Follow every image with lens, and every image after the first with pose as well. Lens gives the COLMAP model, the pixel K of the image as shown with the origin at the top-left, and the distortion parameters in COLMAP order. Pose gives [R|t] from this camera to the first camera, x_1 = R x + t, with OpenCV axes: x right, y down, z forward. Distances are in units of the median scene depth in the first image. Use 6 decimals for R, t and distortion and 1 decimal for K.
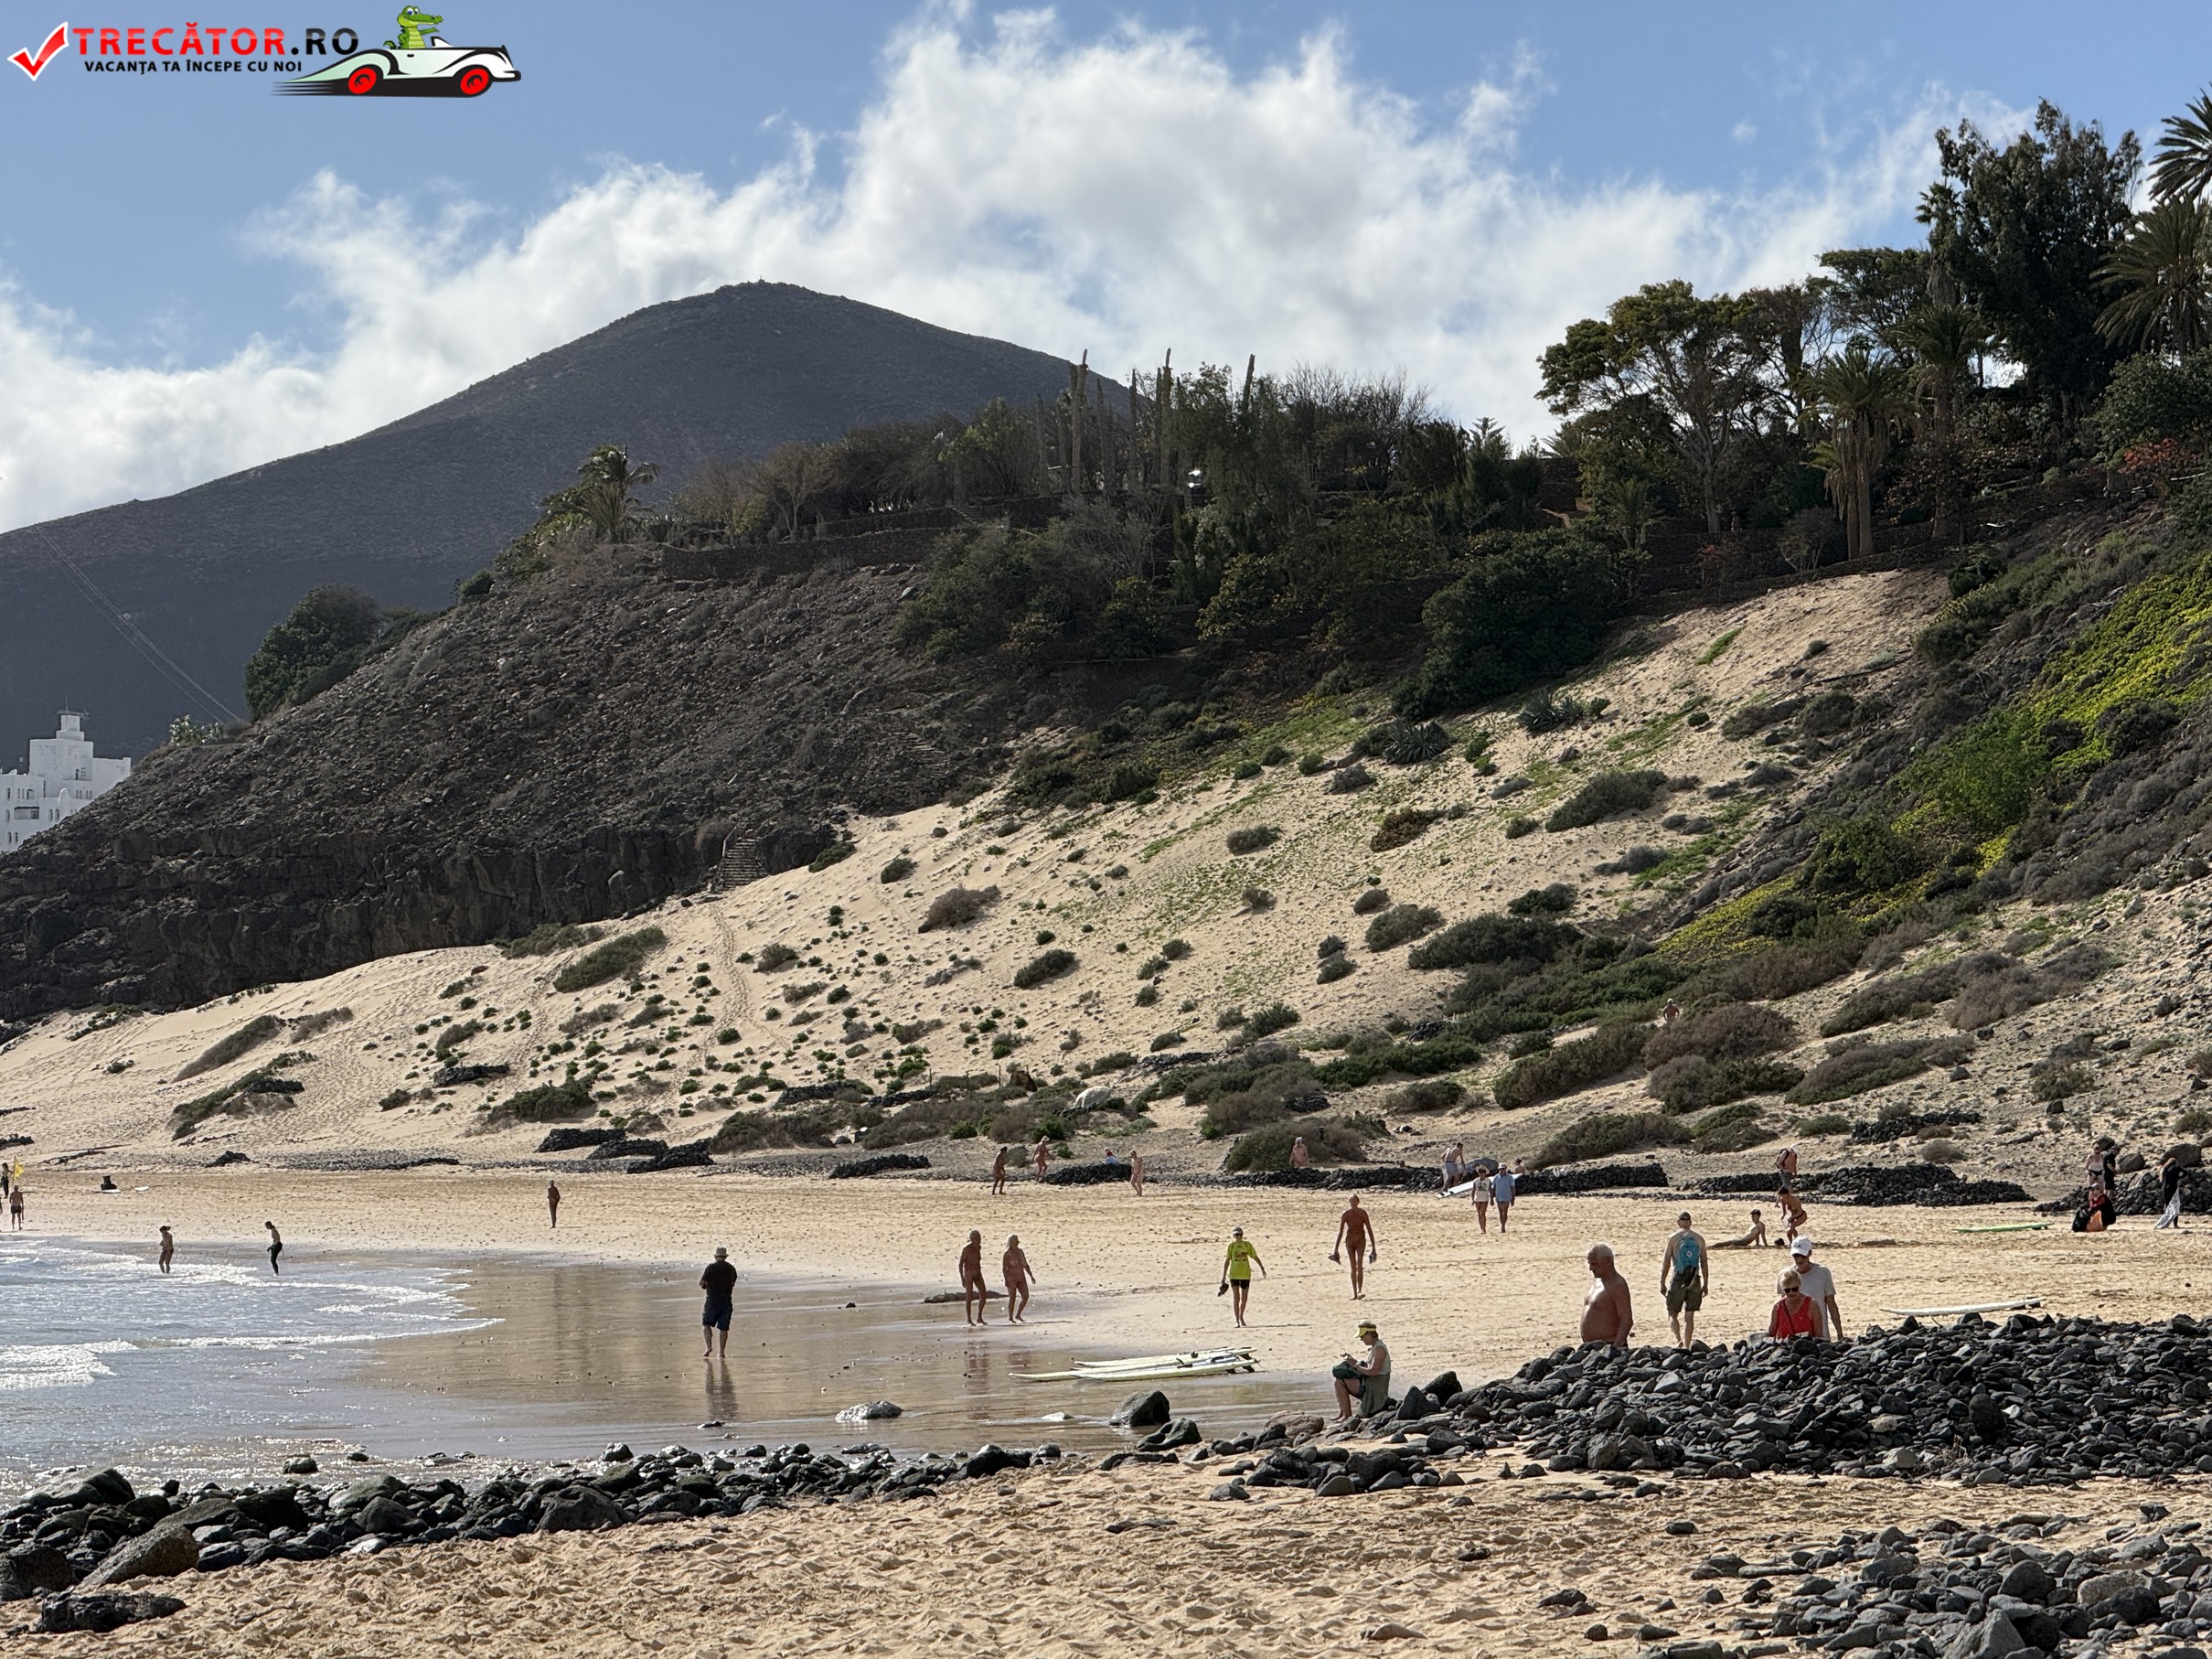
lens RADIAL K [[7949.3, 0, 1103.4], [0, 7949.3, 811.4], [0, 0, 1]] dist [0.267001, 0.000000]
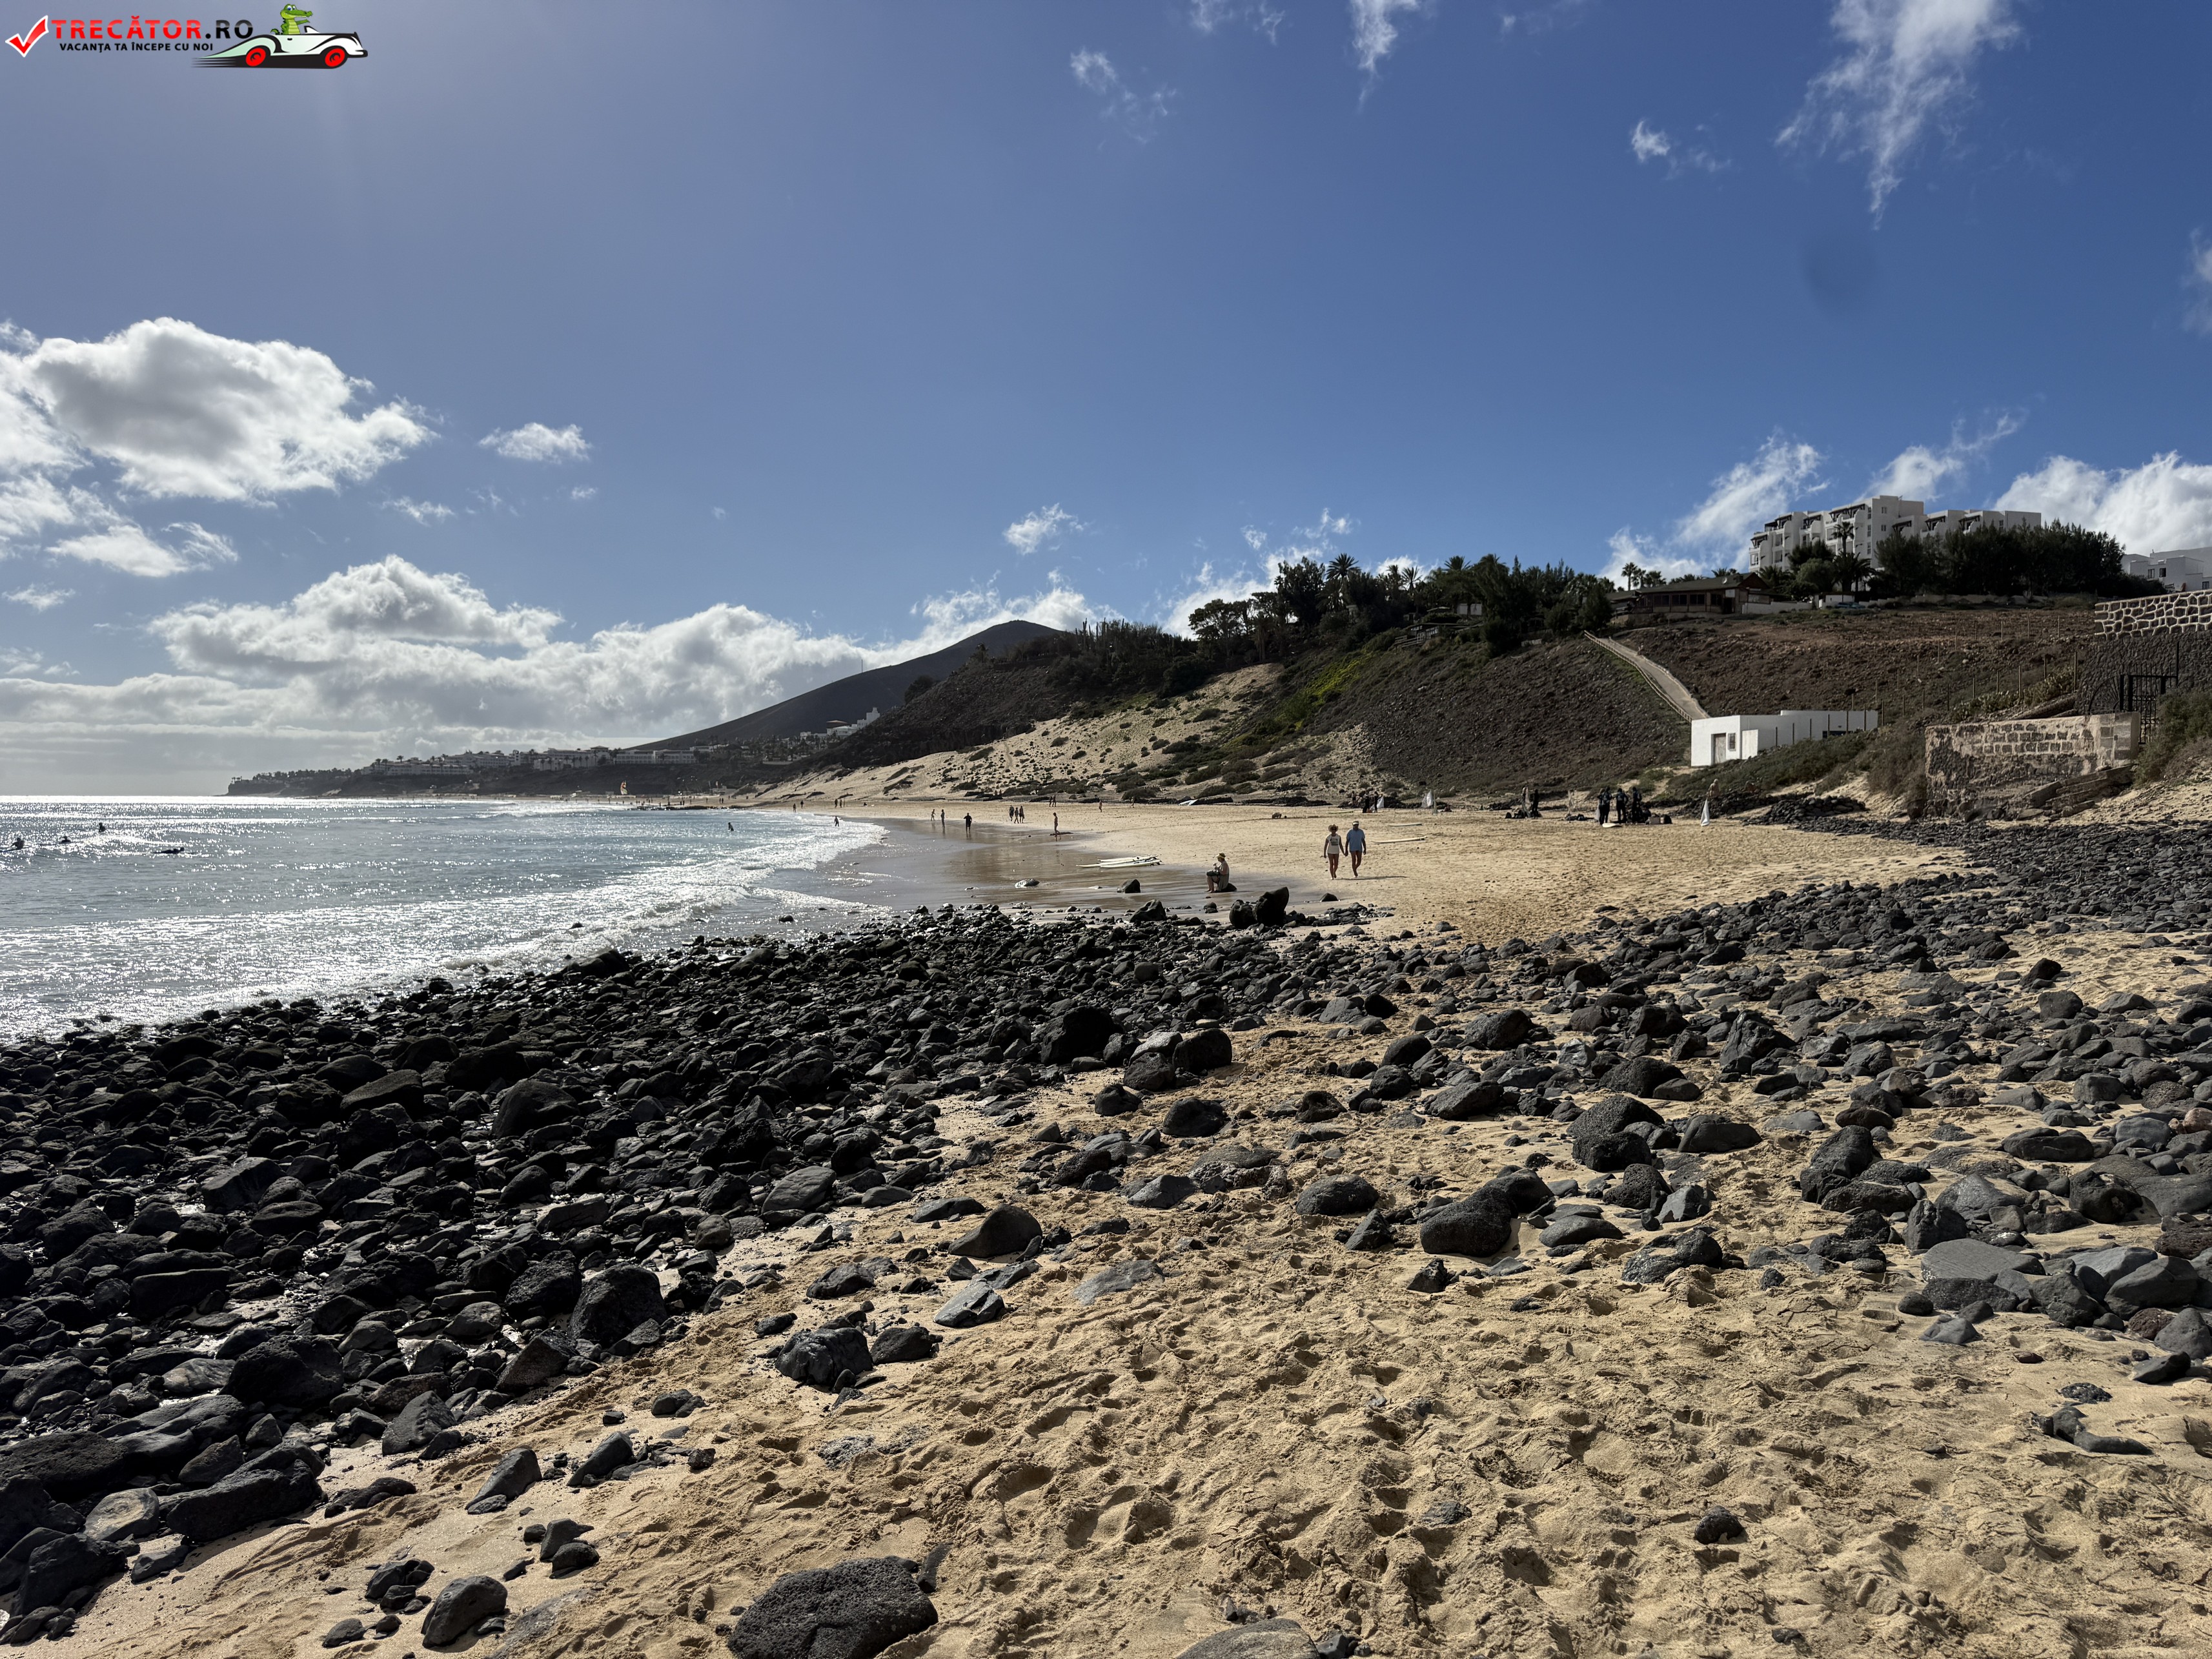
lens RADIAL K [[1562.8, 0, 1124.9], [0, 1562.8, 849.9], [0, 0, 1]] dist [0.081530, -0.070941]
pose [[0.999722, -0.006989, 0.022537, -0.001693], [0.005256, 0.997090, 0.076049, 0.006460], [-0.023003, -0.075910, 0.996849, 0.127450]]
